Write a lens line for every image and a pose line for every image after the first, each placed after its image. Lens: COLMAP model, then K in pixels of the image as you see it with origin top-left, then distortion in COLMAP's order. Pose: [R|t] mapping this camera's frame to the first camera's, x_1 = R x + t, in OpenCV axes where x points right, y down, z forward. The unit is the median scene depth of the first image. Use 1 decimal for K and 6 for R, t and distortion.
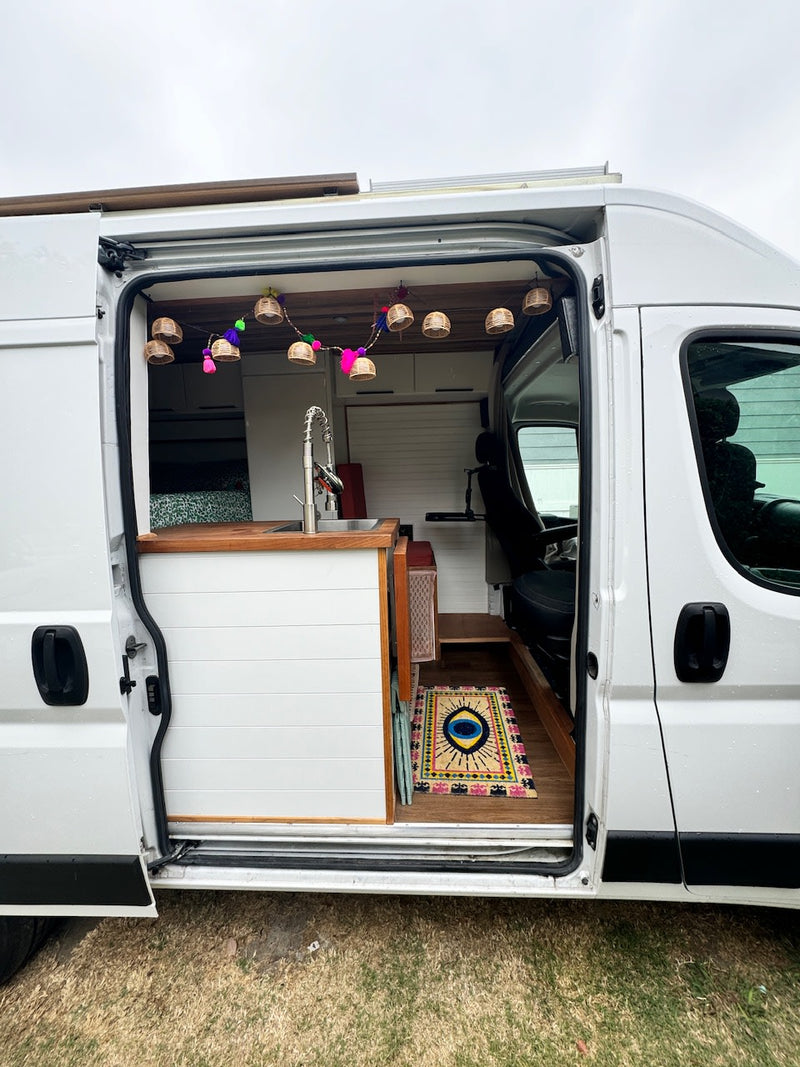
lens RADIAL K [[461.0, 0, 400.0], [0, 461.0, 533.5], [0, 0, 1]] dist [-0.002576, -0.000136]
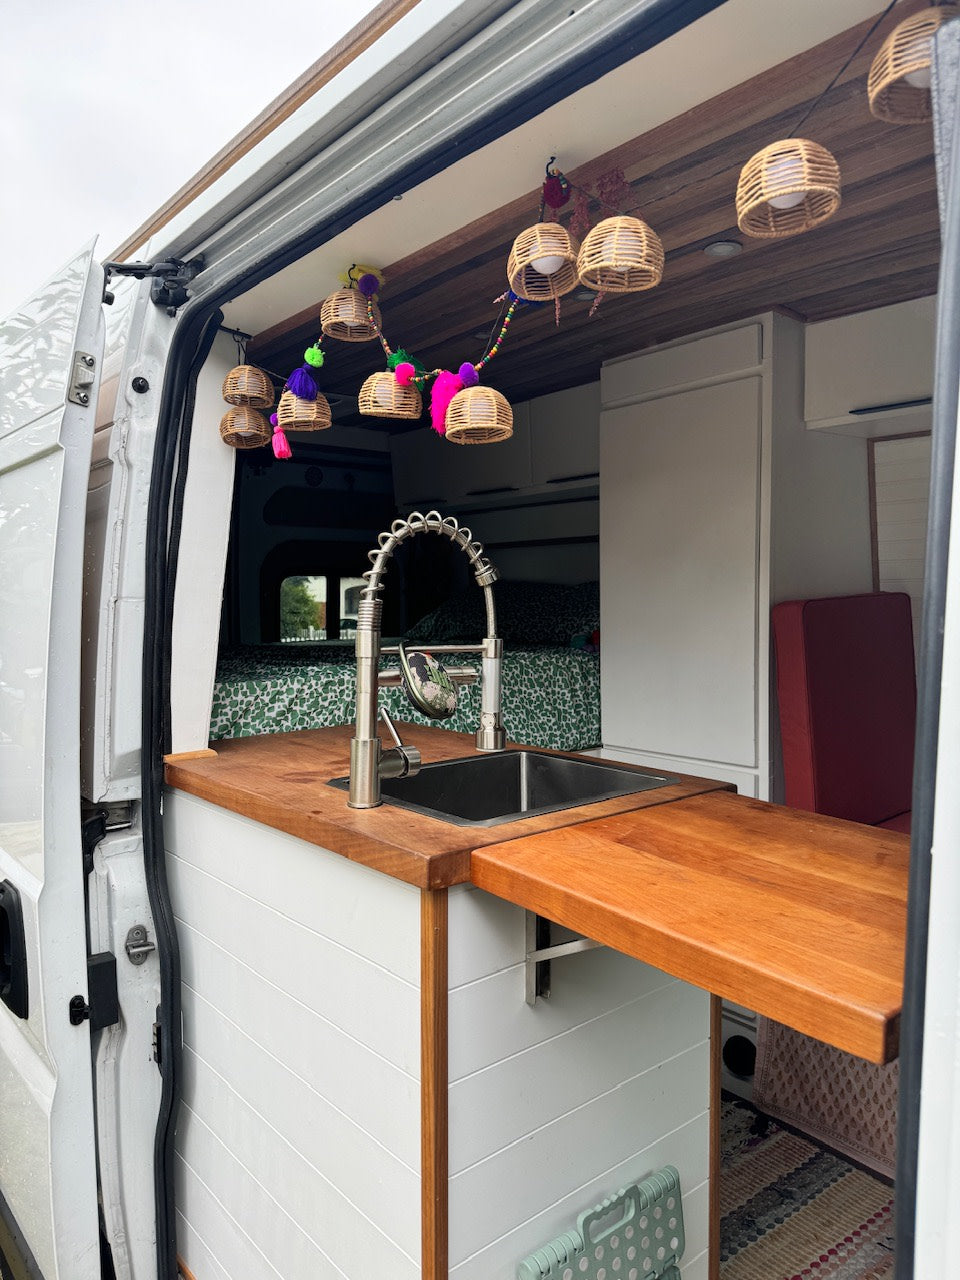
lens RADIAL K [[897.9, 0, 480.0], [0, 897.9, 640.0], [0, 0, 1]] dist [0.071034, -0.071977]
pose [[0.686740, 0.054627, -0.724847, 0.489580], [-0.080258, 0.996774, -0.000919, -0.165135], [0.722459, 0.058806, 0.688909, 0.483963]]
